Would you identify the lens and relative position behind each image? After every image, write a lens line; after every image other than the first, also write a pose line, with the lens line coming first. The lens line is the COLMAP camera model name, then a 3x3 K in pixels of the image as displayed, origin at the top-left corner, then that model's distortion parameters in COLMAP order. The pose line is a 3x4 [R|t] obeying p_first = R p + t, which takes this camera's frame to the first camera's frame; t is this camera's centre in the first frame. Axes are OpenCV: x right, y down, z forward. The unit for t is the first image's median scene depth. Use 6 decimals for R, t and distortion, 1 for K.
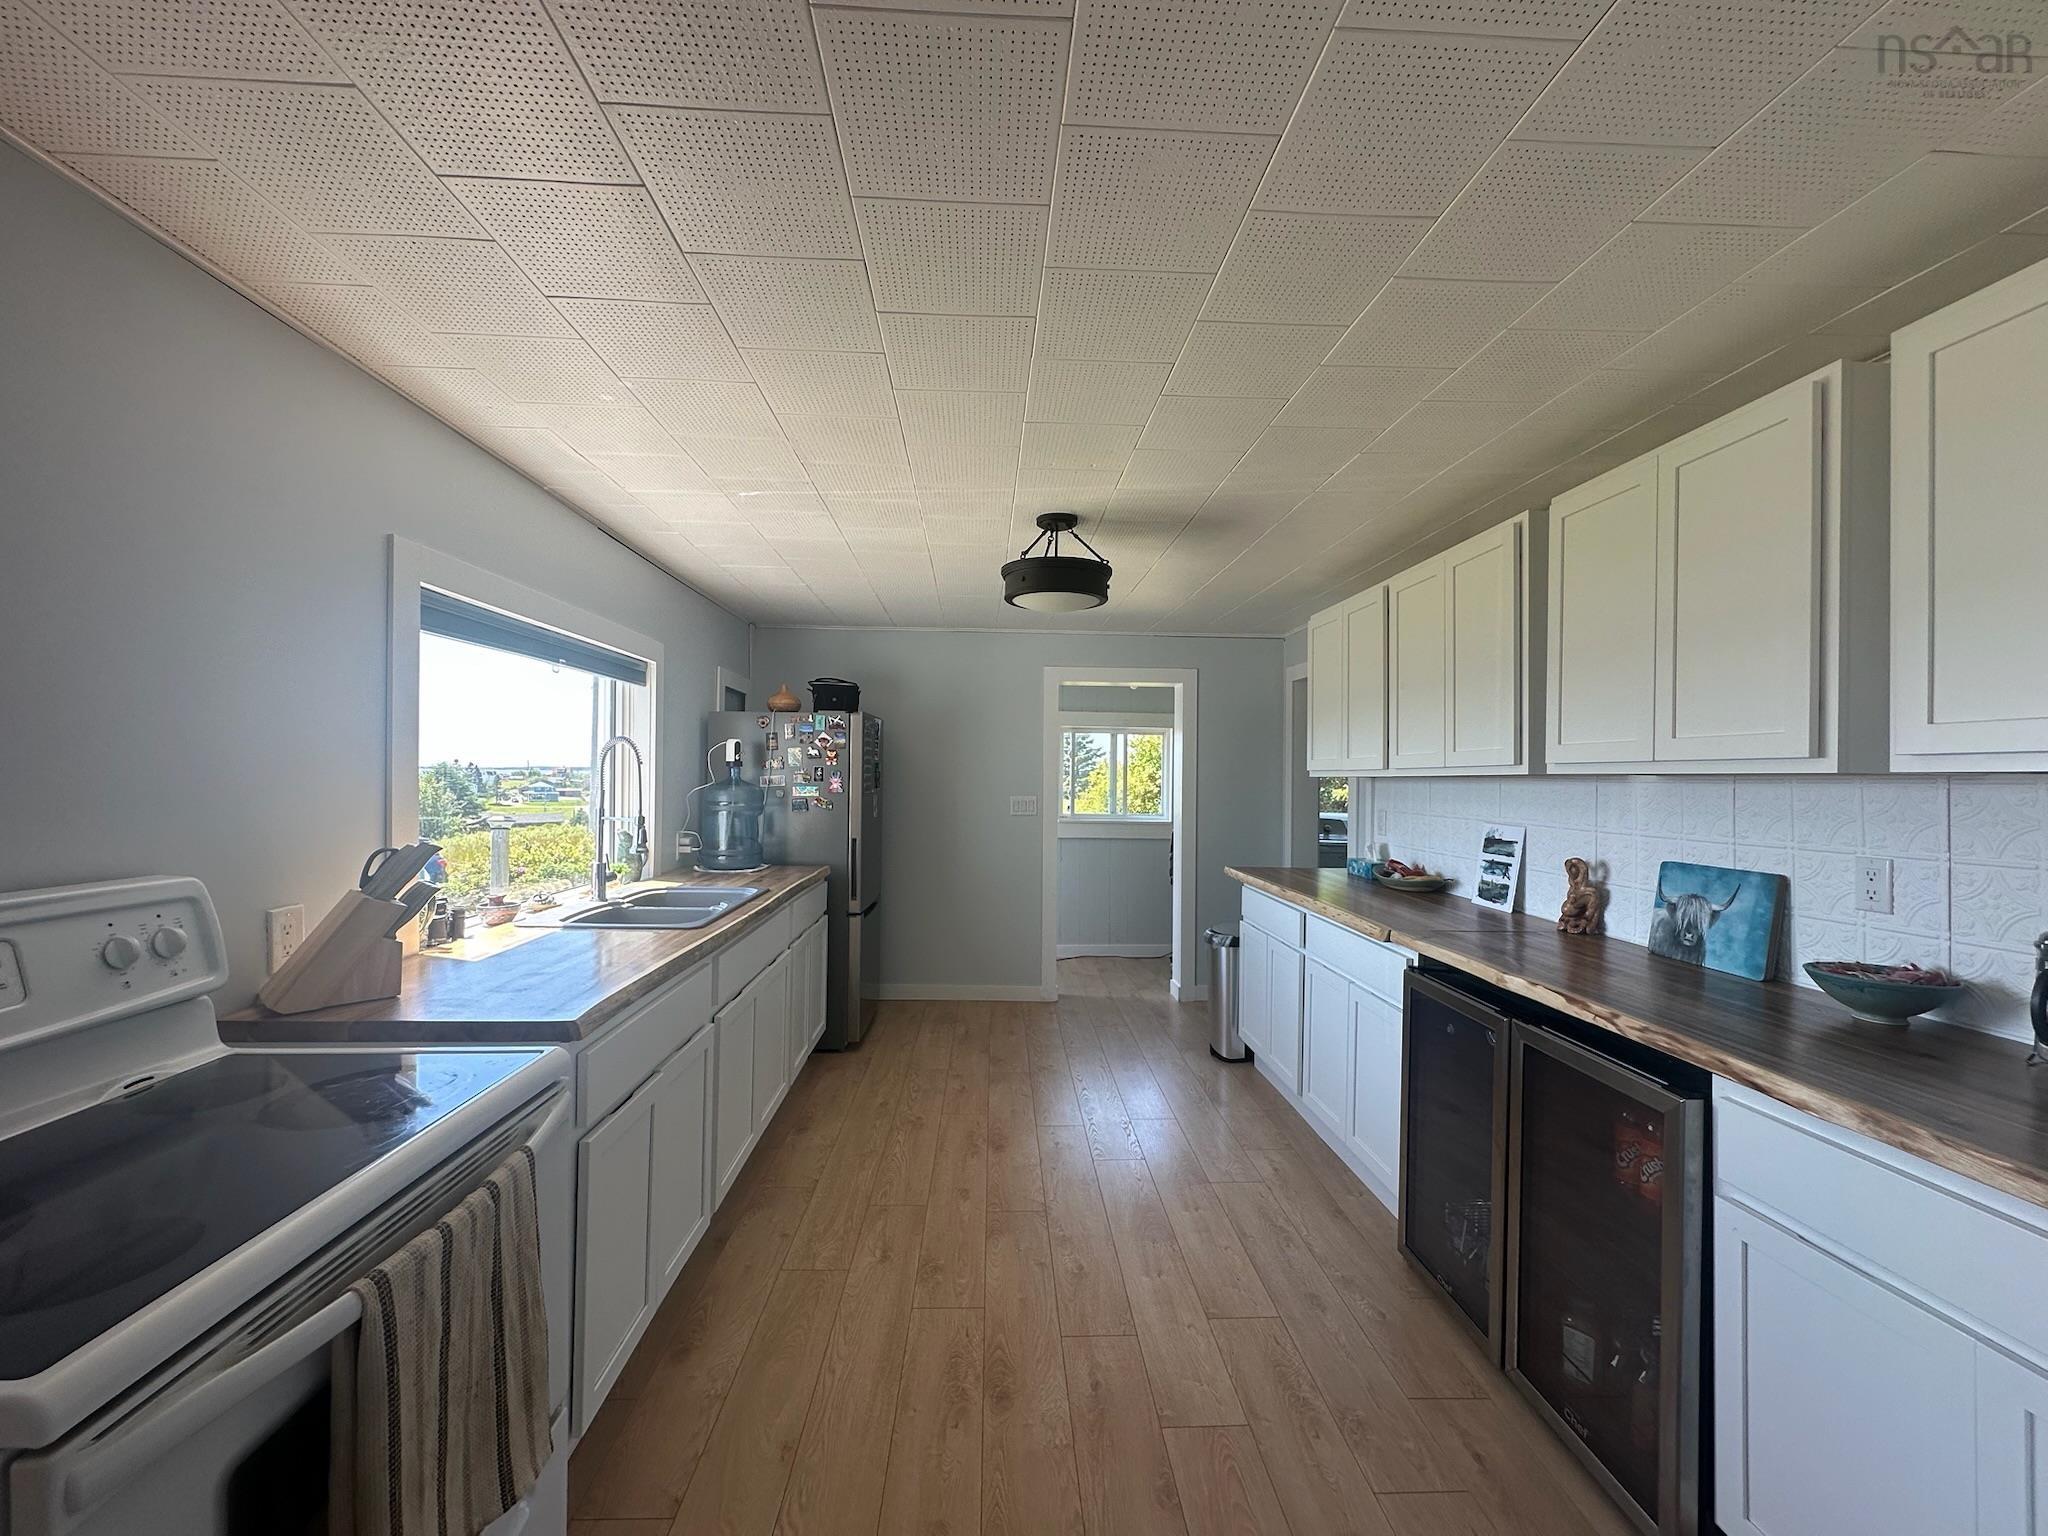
lens RADIAL K [[814.7, 0, 1024.9], [0, 814.7, 768.1], [0, 0, 1]] dist [-0.001823, 0.000861]
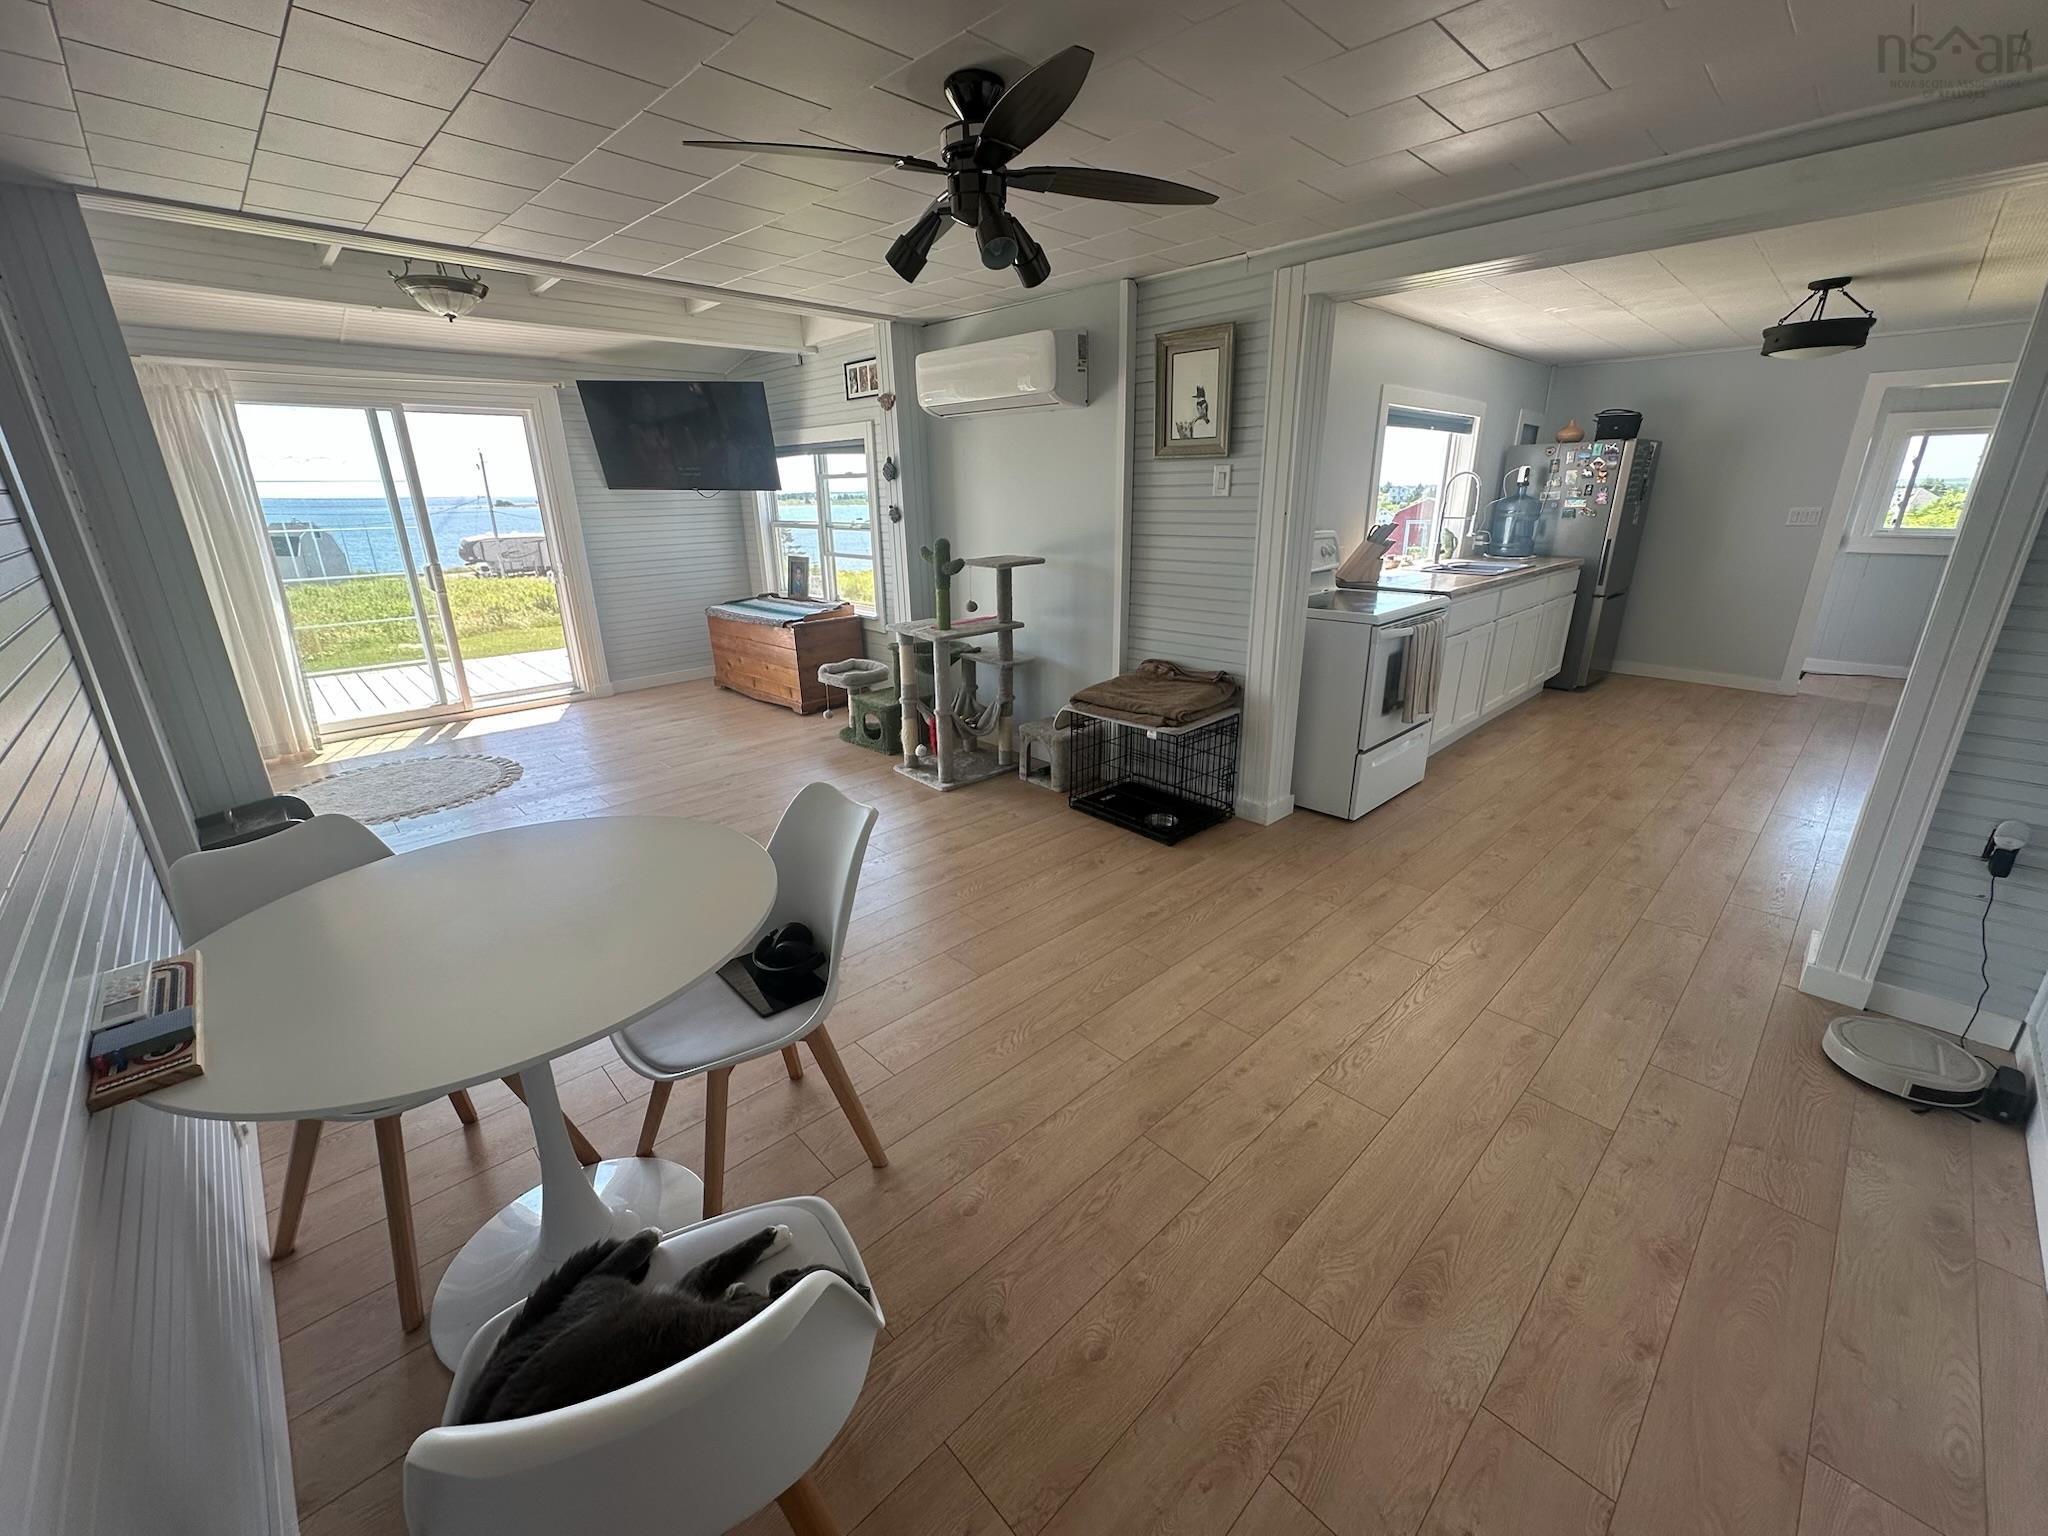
lens RADIAL K [[814.7, 0, 1023.9], [0, 814.7, 768.4], [0, 0, 1]] dist [-0.001823, 0.000861]
pose [[0.659309, 0.224446, -0.717591, 0.364144], [0.023602, 0.947756, 0.318122, -0.012541], [0.751502, -0.226677, 0.619566, -1.169581]]
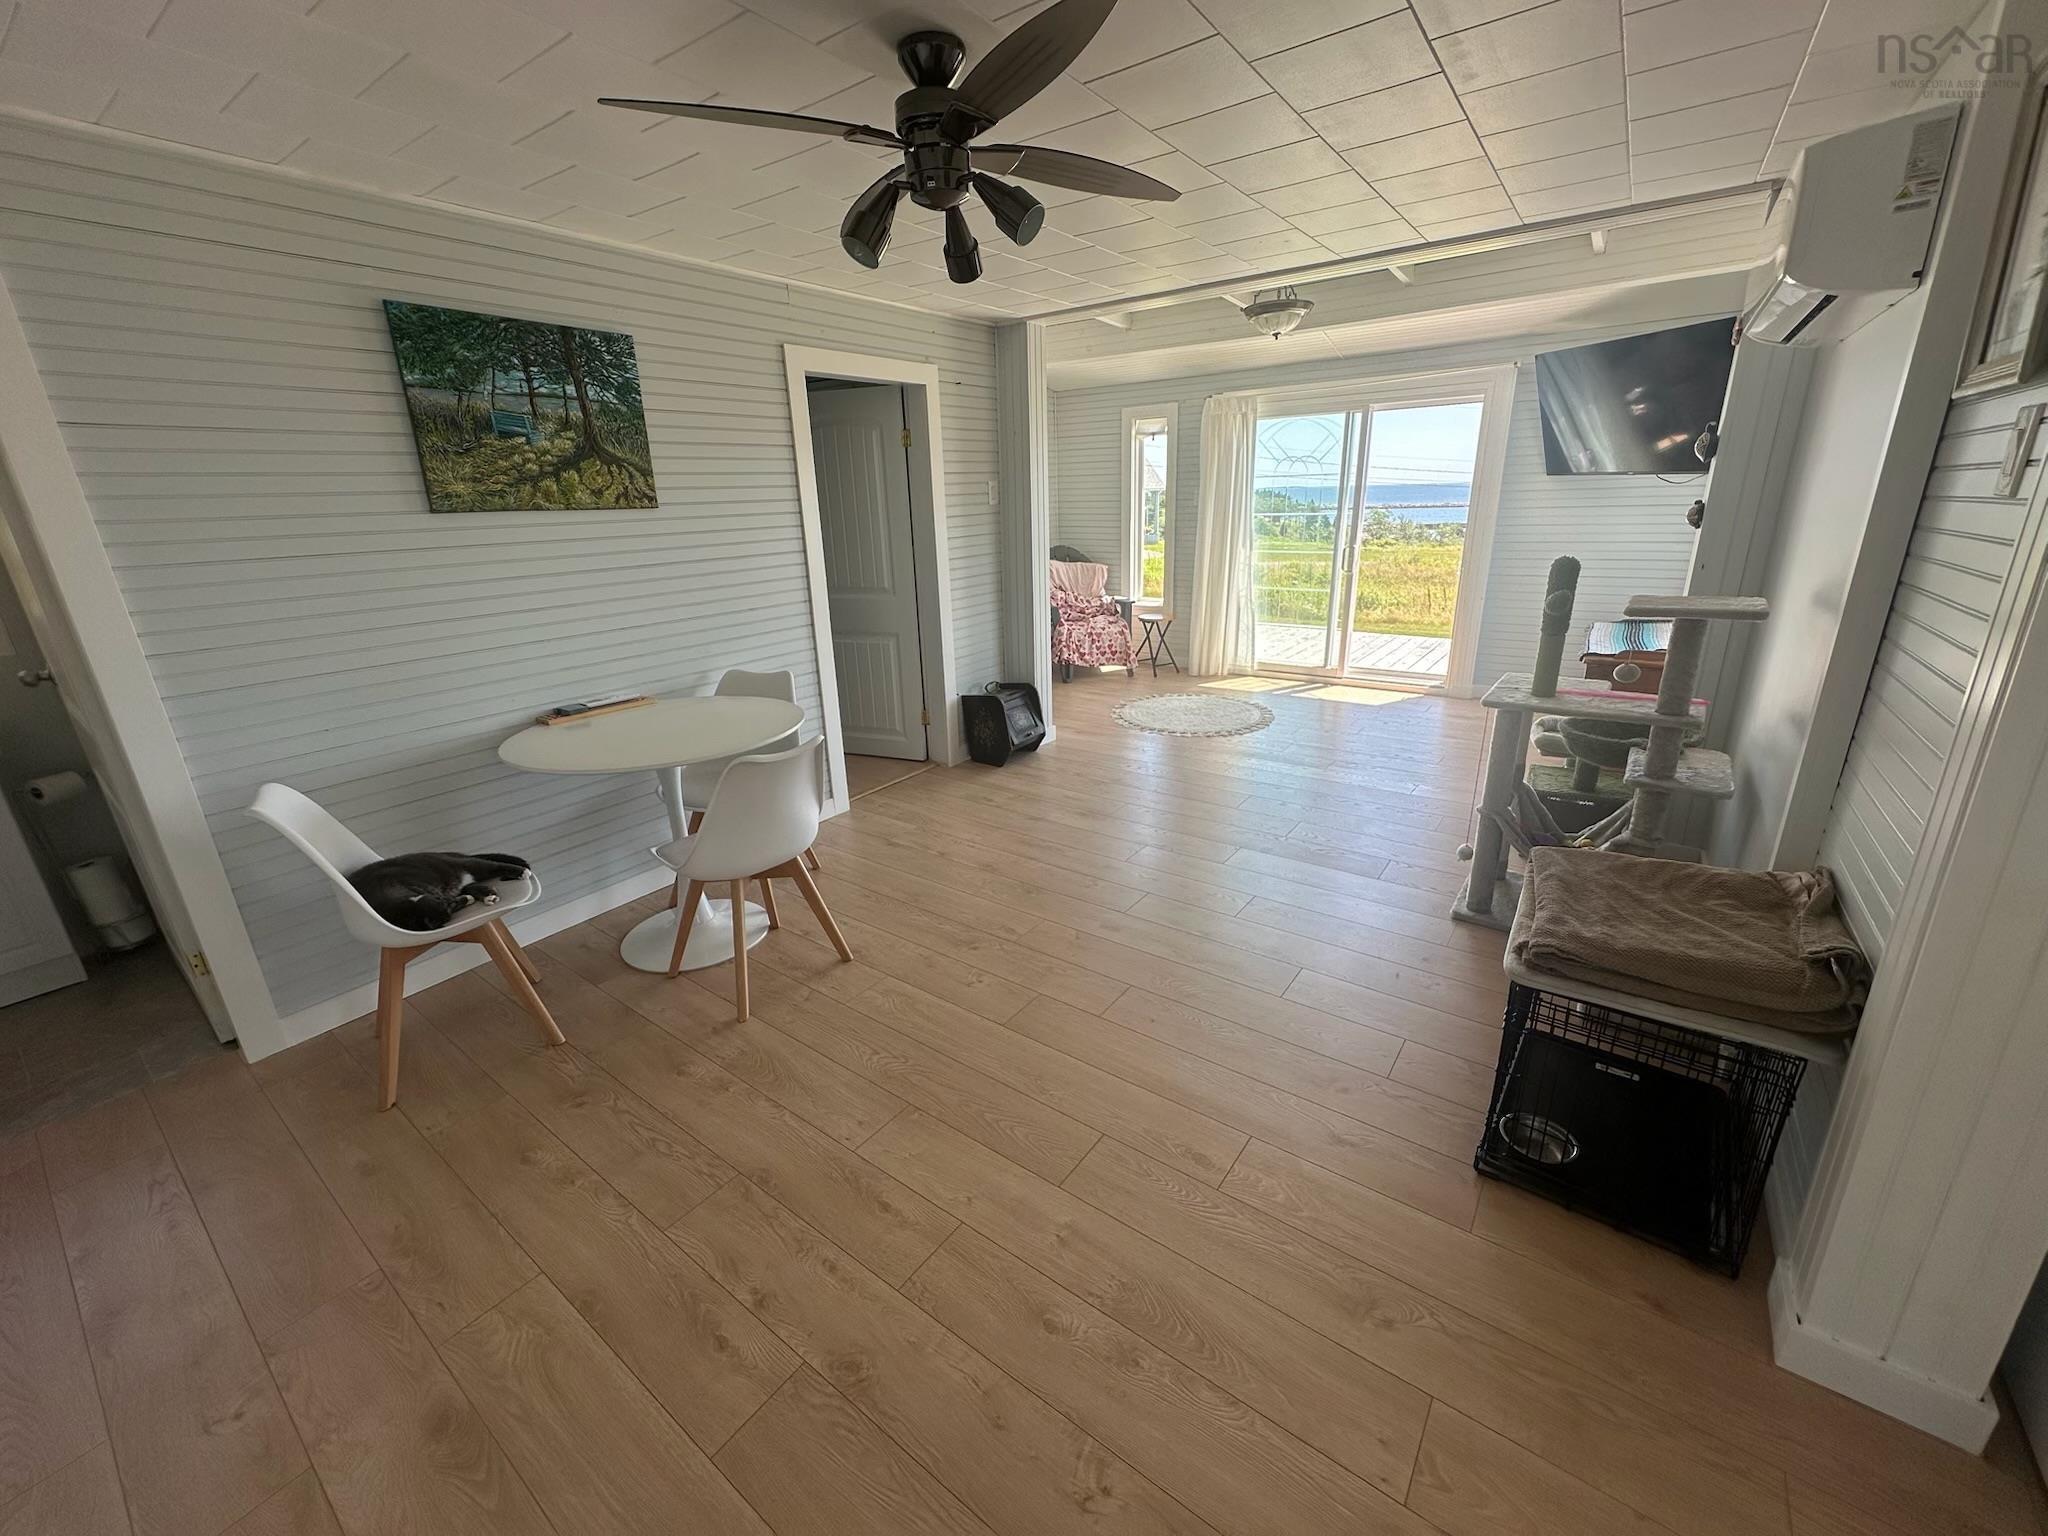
lens RADIAL K [[814.7, 0, 1023.5], [0, 814.7, 768.8], [0, 0, 1]] dist [-0.001823, 0.000861]
pose [[-0.628982, 0.252133, -0.735398, 0.246363], [0.025413, 0.952110, 0.304697, -0.009262], [0.777004, 0.172961, -0.605268, -0.014126]]
